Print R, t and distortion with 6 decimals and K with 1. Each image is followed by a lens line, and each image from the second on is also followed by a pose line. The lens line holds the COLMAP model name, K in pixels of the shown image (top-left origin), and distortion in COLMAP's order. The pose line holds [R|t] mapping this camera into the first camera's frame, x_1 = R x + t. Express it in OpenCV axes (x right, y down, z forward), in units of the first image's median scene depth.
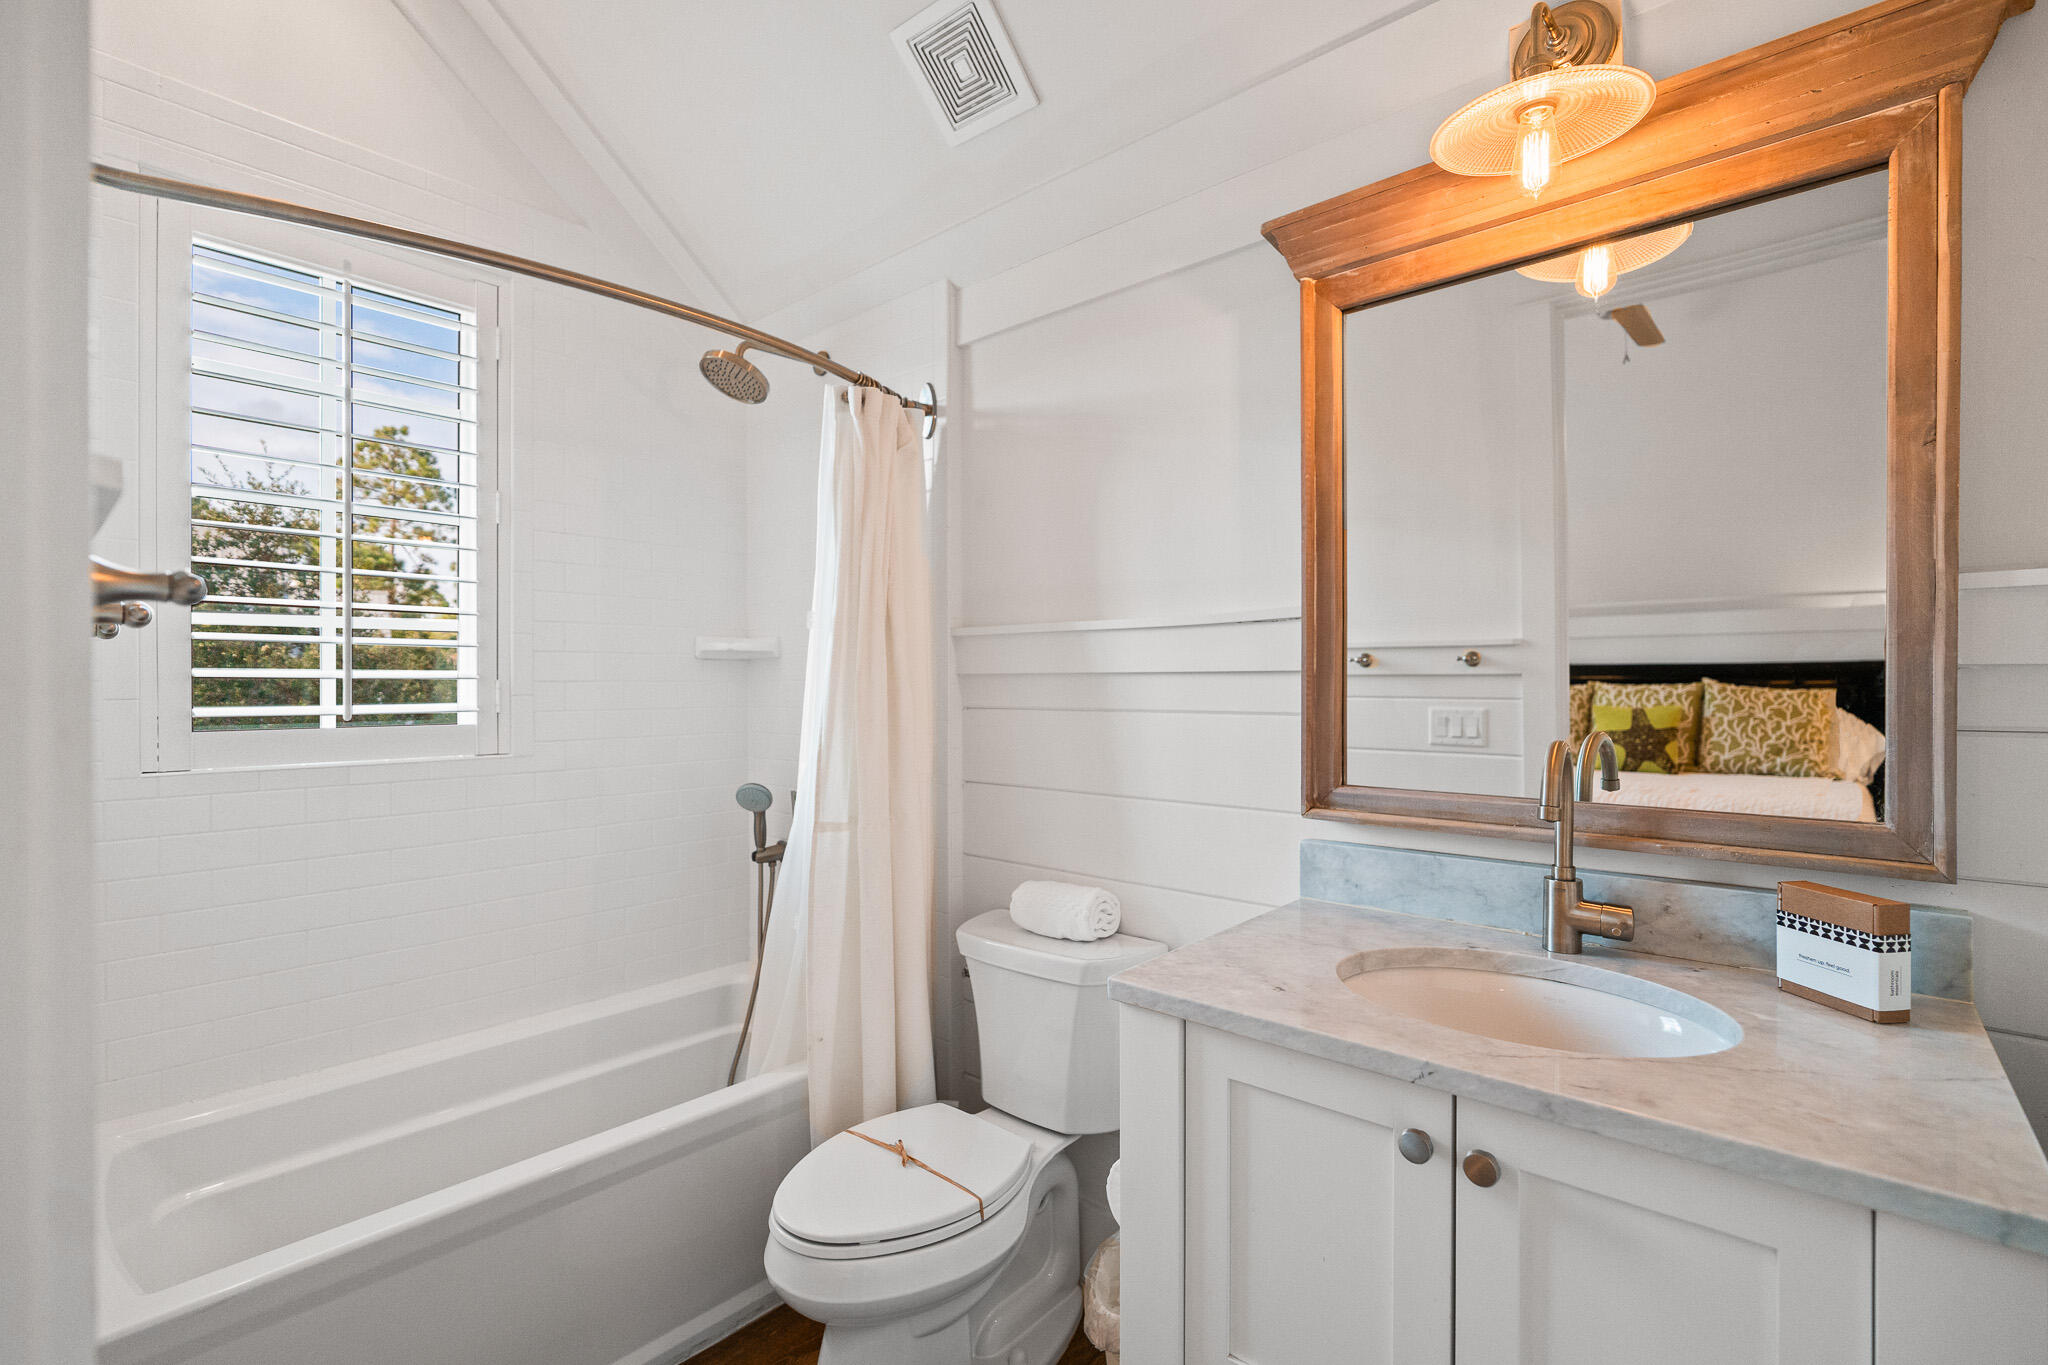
lens RADIAL K [[925.8, 0, 1018.2], [0, 925.8, 674.0], [0, 0, 1]] dist [-0.003756, -0.000772]
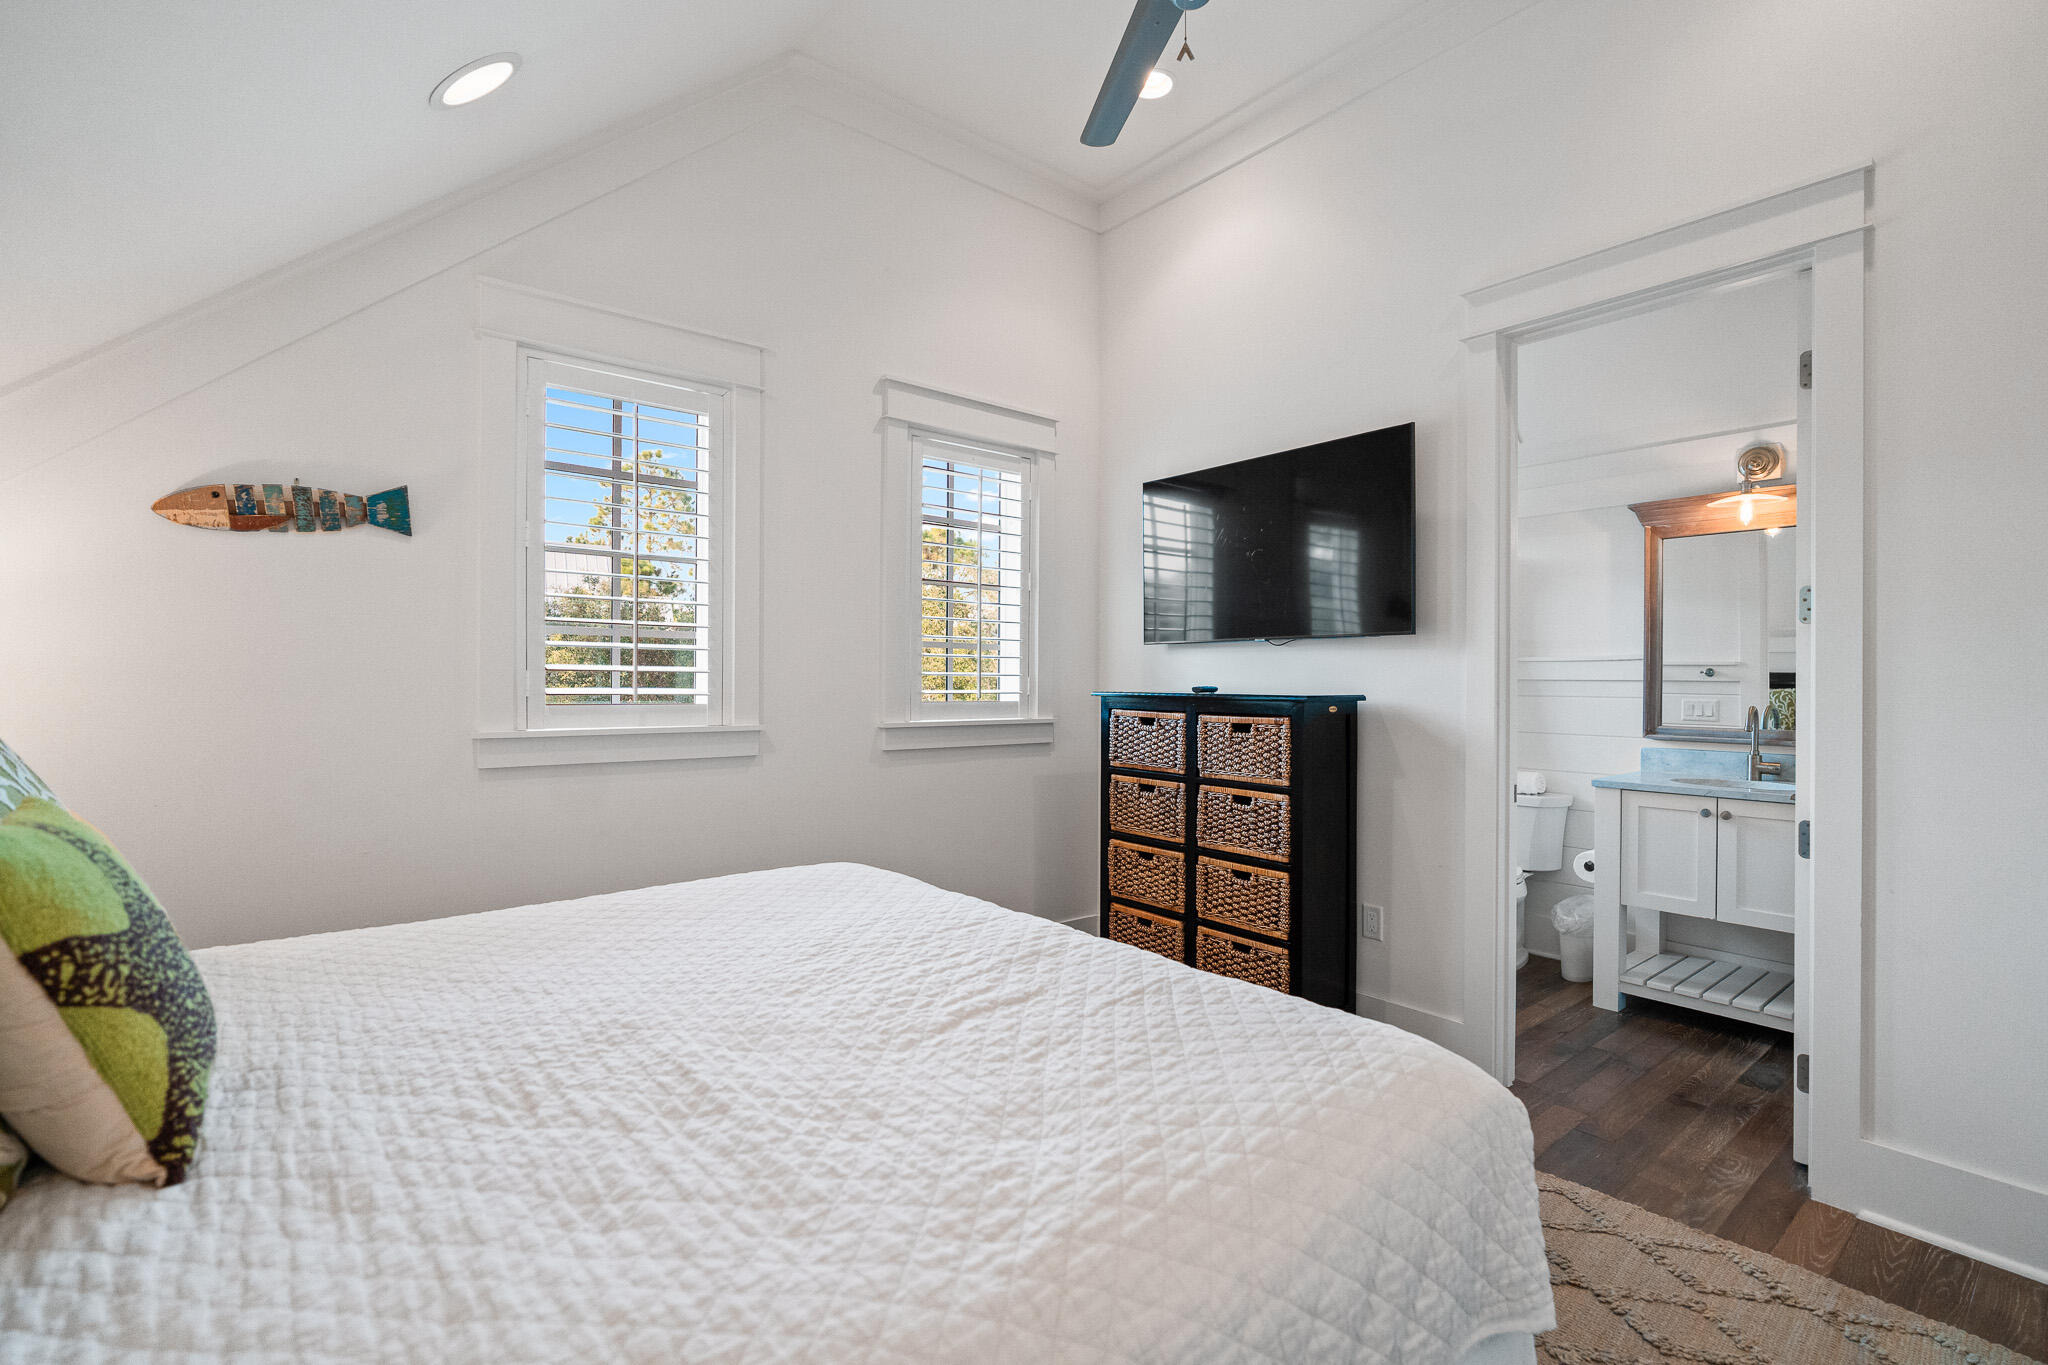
lens RADIAL K [[925.8, 0, 1018.2], [0, 925.8, 674.0], [0, 0, 1]] dist [-0.003756, -0.000772]
pose [[0.986102, 0.009174, -0.165889, -0.959406], [-0.008494, 0.999952, 0.004808, -0.018081], [0.165925, -0.003332, 0.986133, -1.775755]]
